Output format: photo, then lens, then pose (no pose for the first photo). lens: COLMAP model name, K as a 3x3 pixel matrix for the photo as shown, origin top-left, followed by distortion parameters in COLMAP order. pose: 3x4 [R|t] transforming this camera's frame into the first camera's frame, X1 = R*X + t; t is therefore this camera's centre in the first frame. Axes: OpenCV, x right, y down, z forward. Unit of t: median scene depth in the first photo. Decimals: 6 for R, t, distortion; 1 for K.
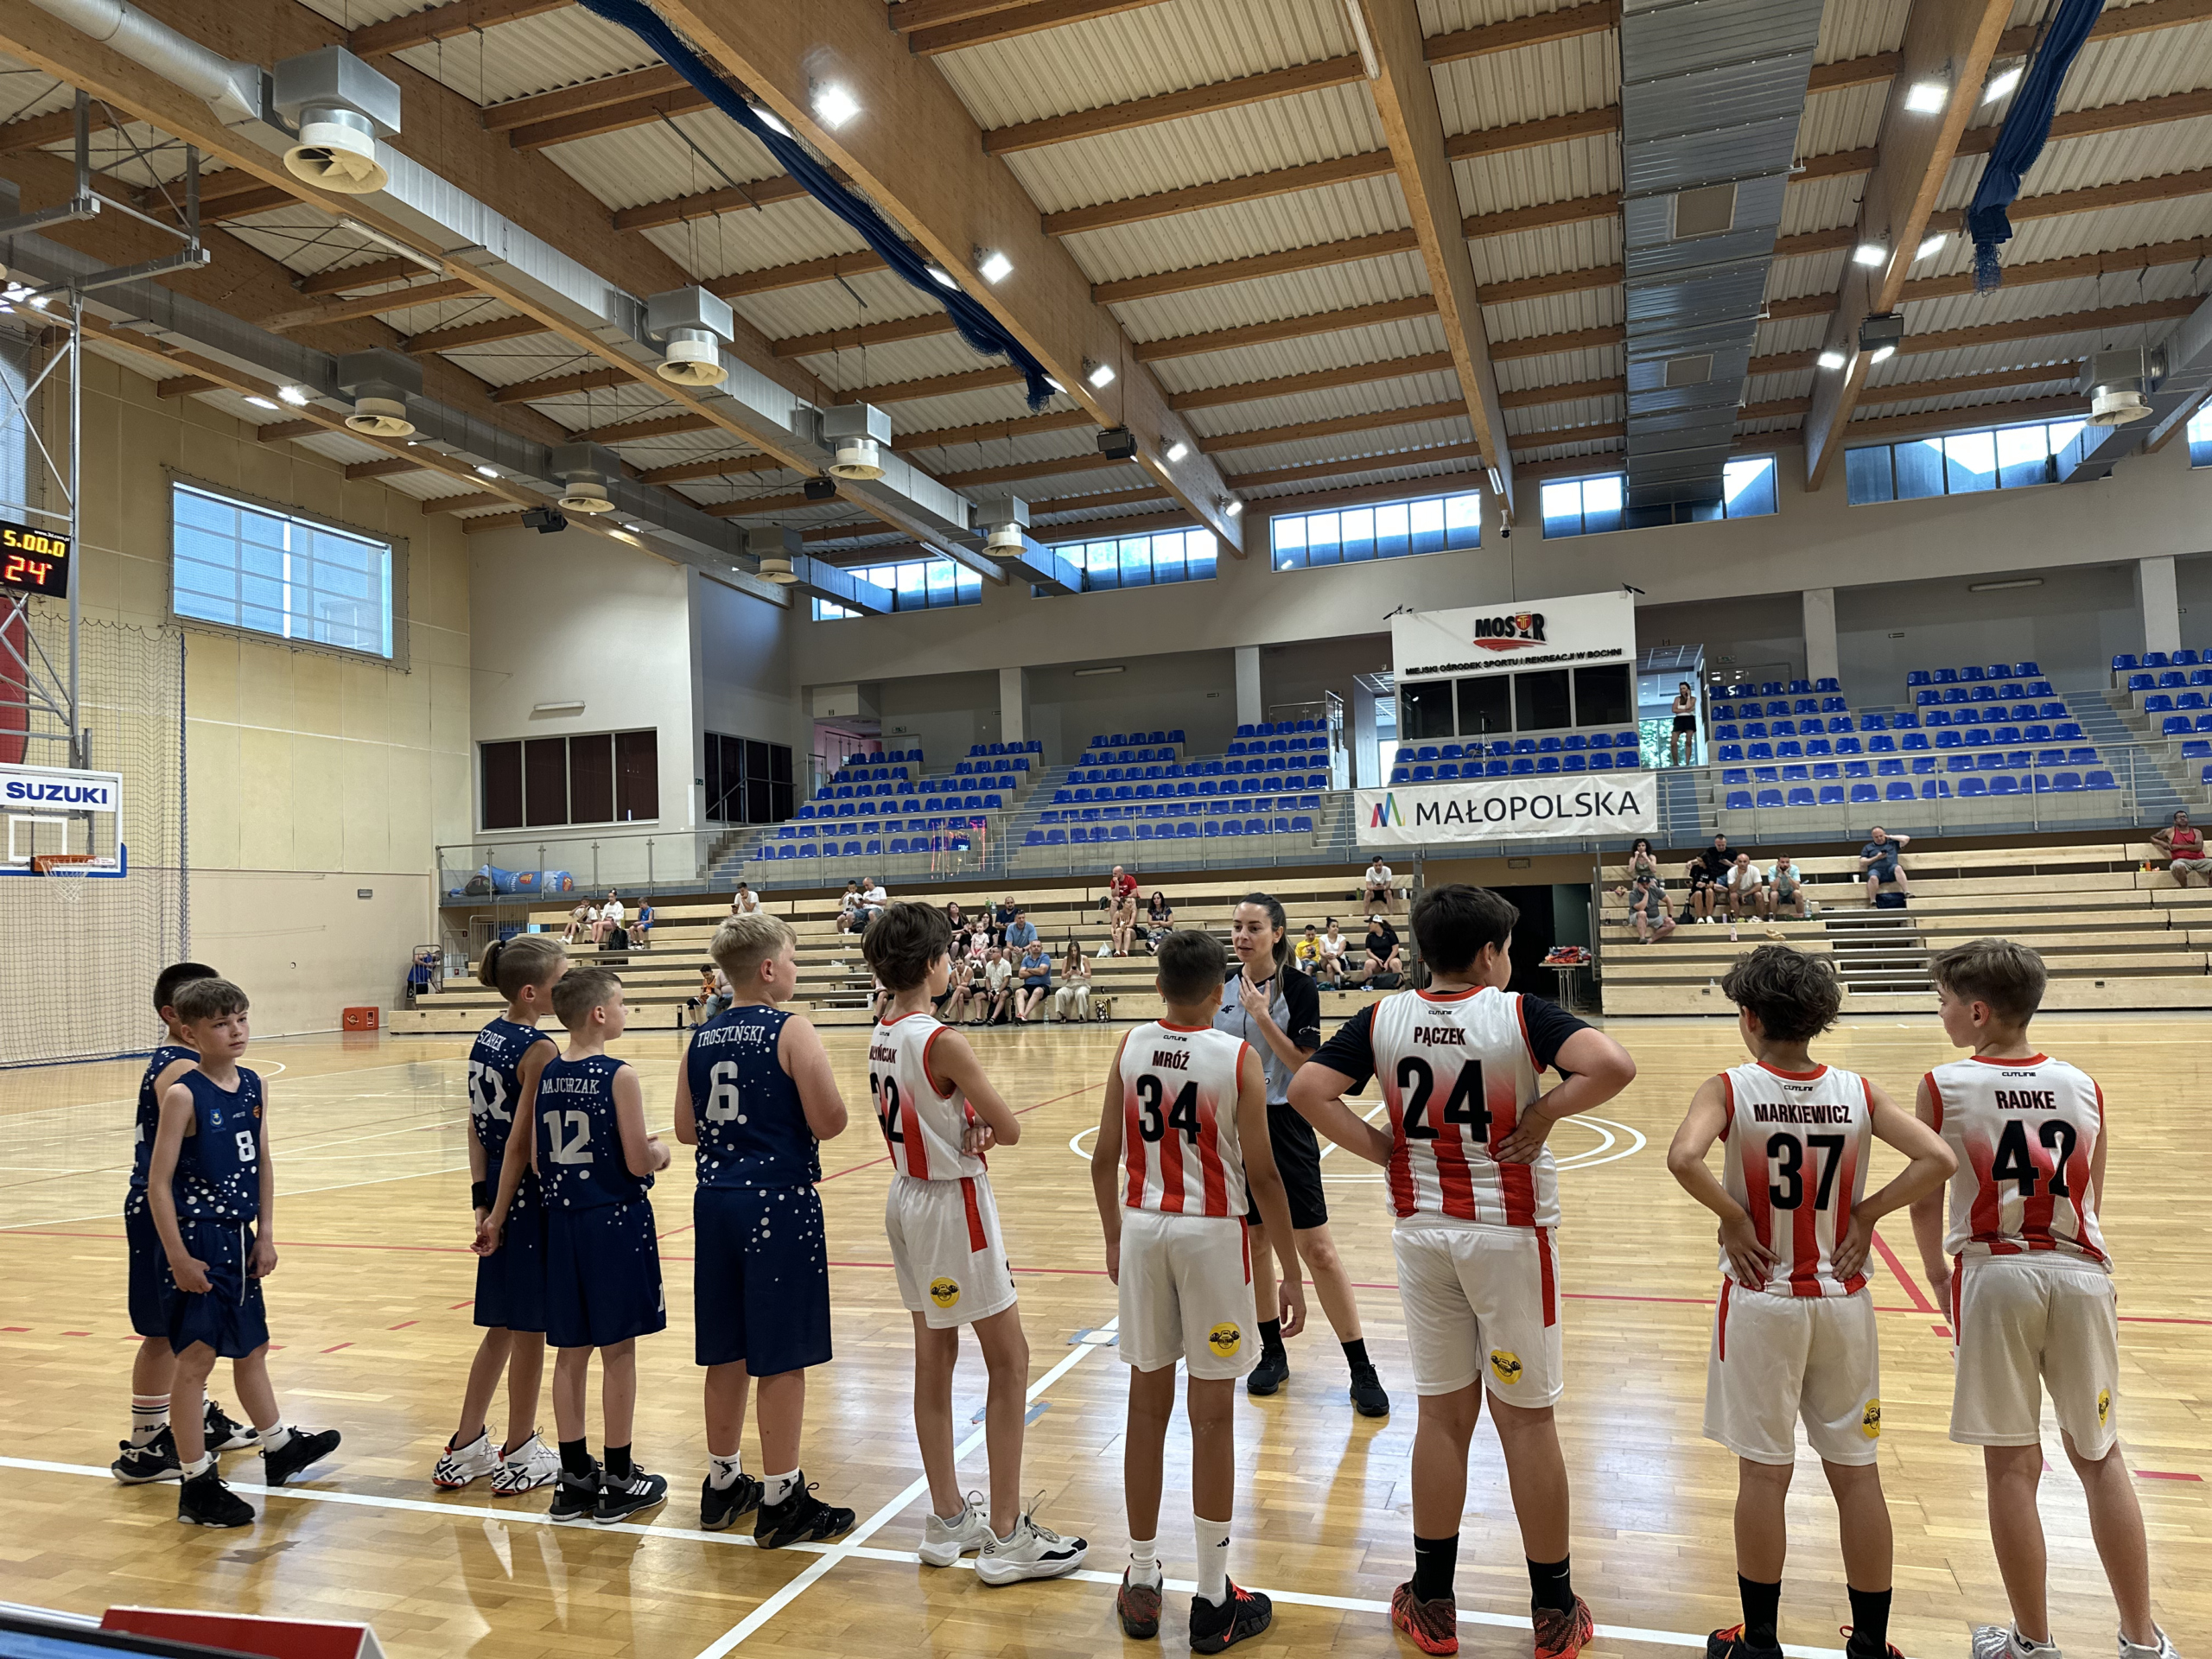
lens RADIAL K [[1523.2, 0, 1105.9], [0, 1523.2, 797.2], [0, 0, 1]] dist [-0.005064, -0.003355]
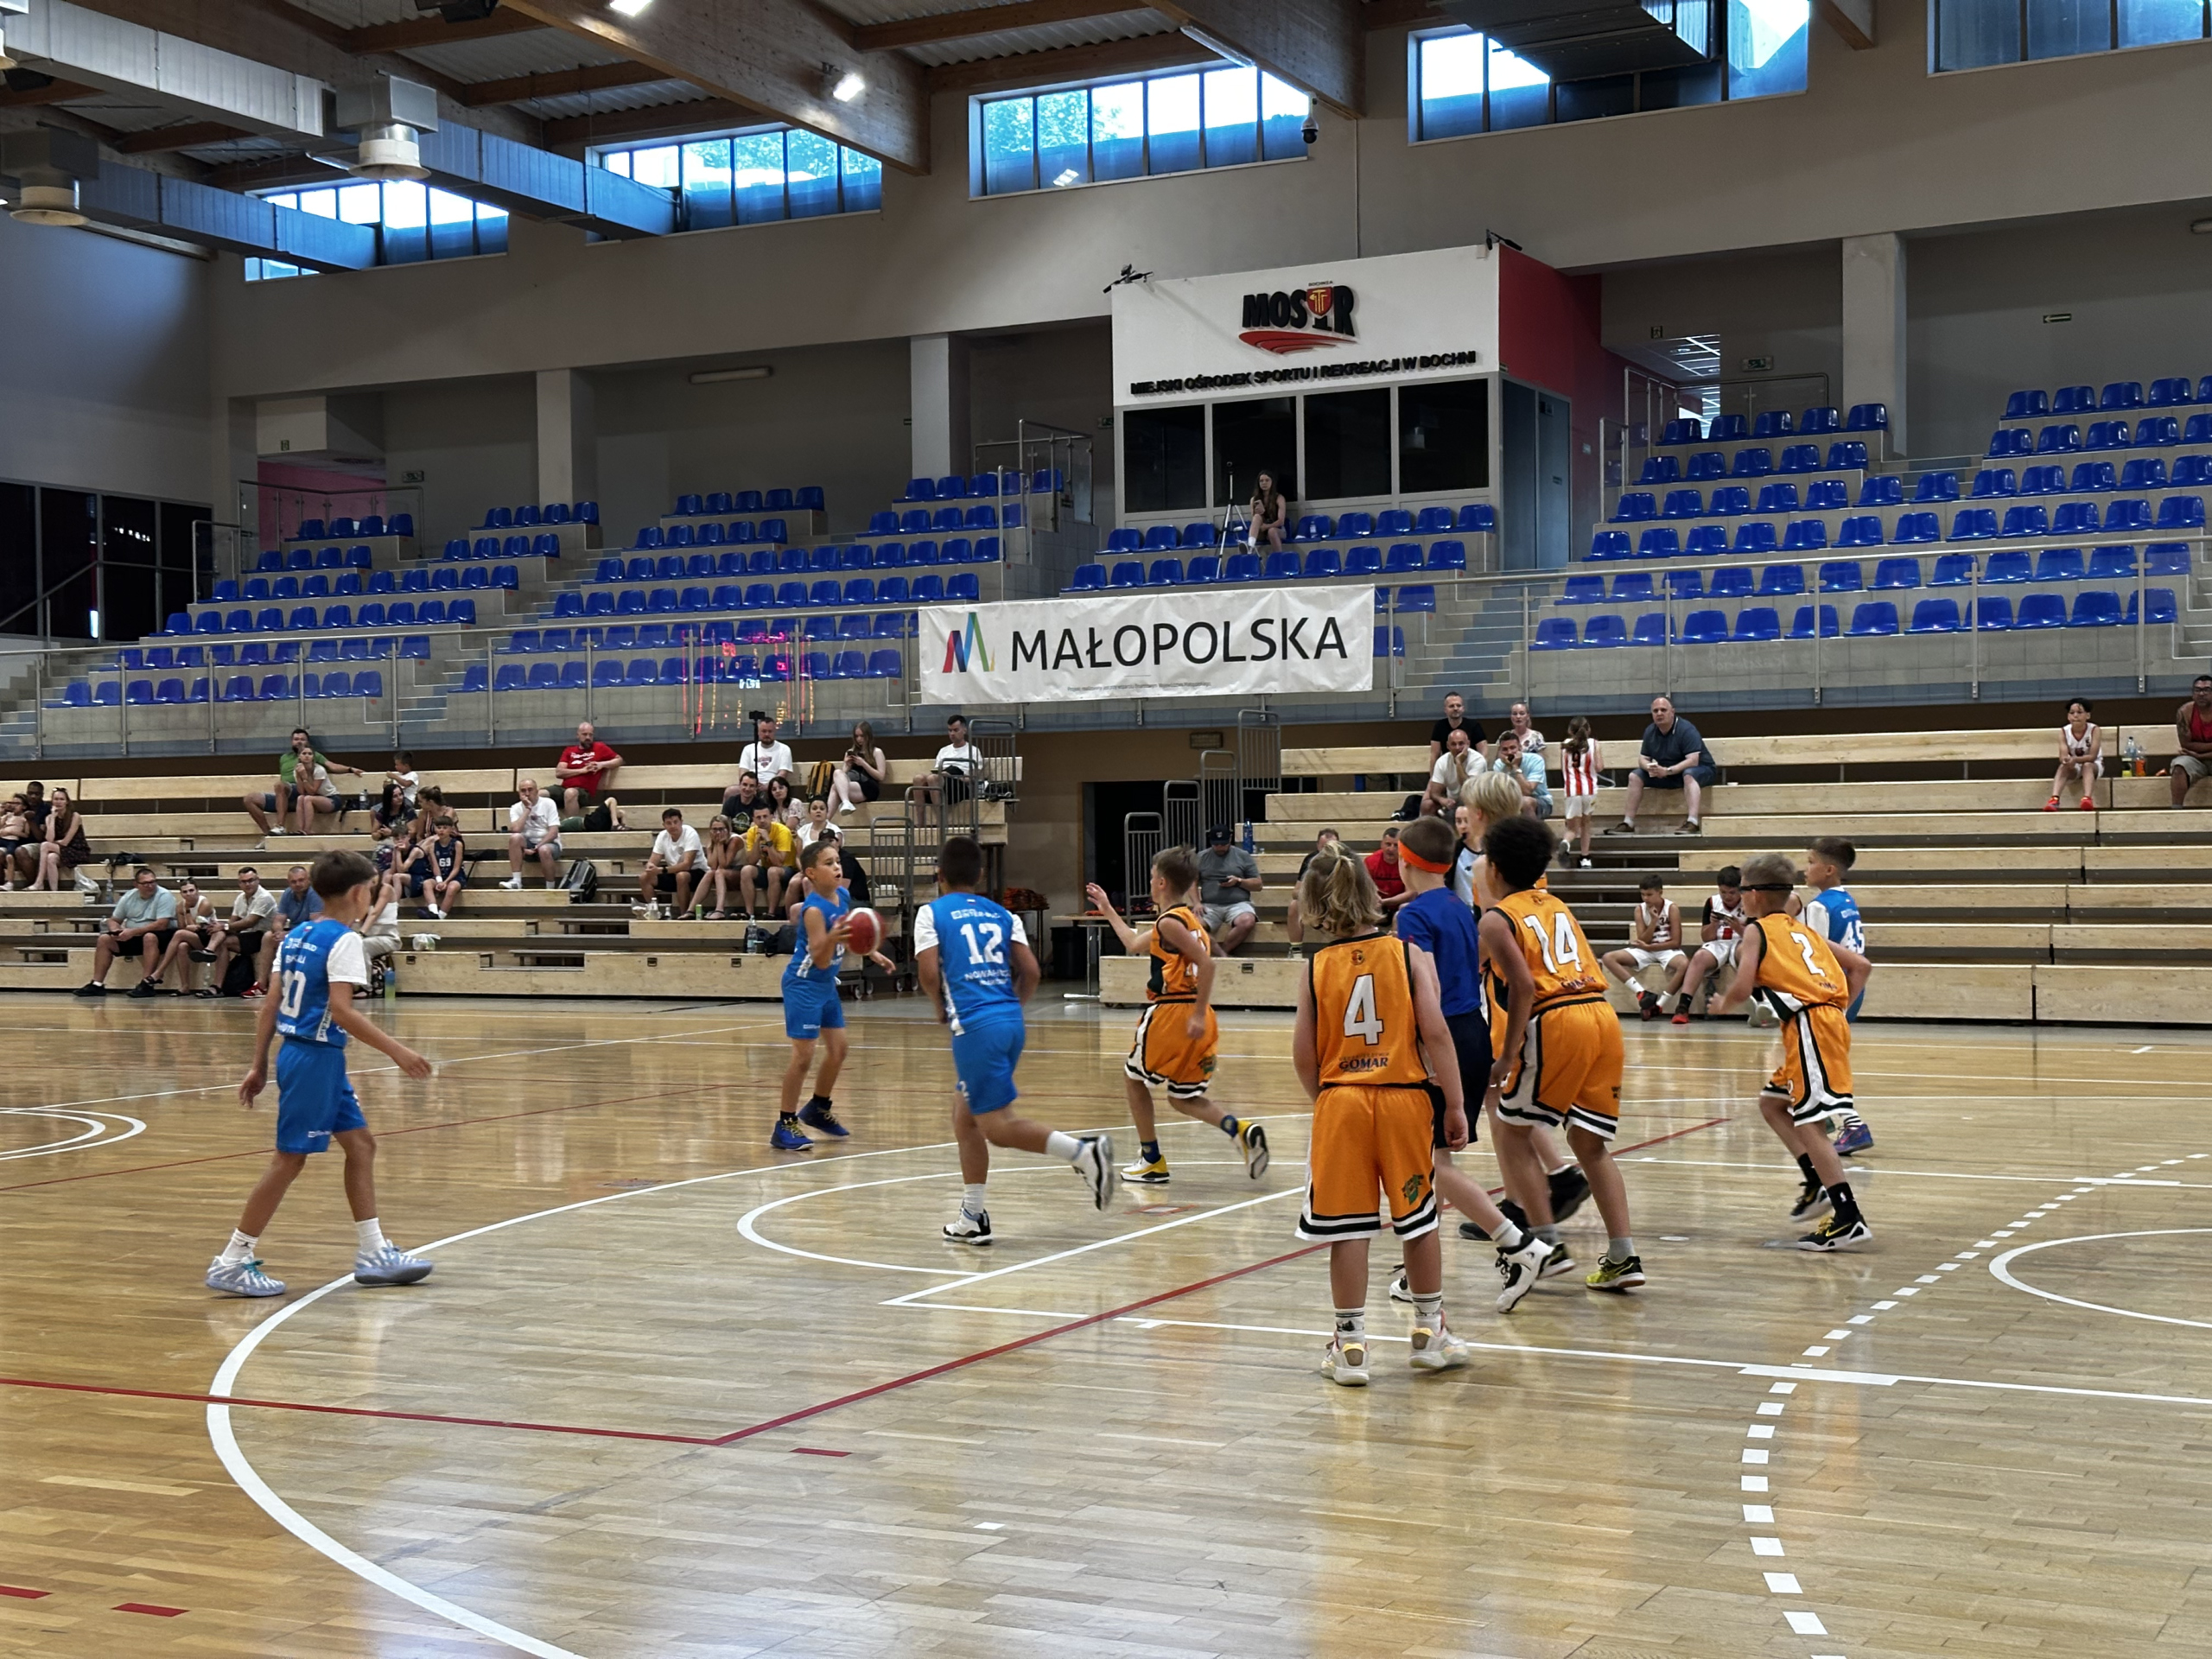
lens RADIAL K [[3074.4, 0, 1106.0], [0, 3074.4, 829.5], [0, 0, 1]] dist [0.043369, 0.050921]
pose [[0.990533, 0.020961, -0.135668, 0.354104], [-0.008963, 0.996040, 0.088452, -0.022064], [0.136985, -0.086398, 0.986798, -0.131795]]
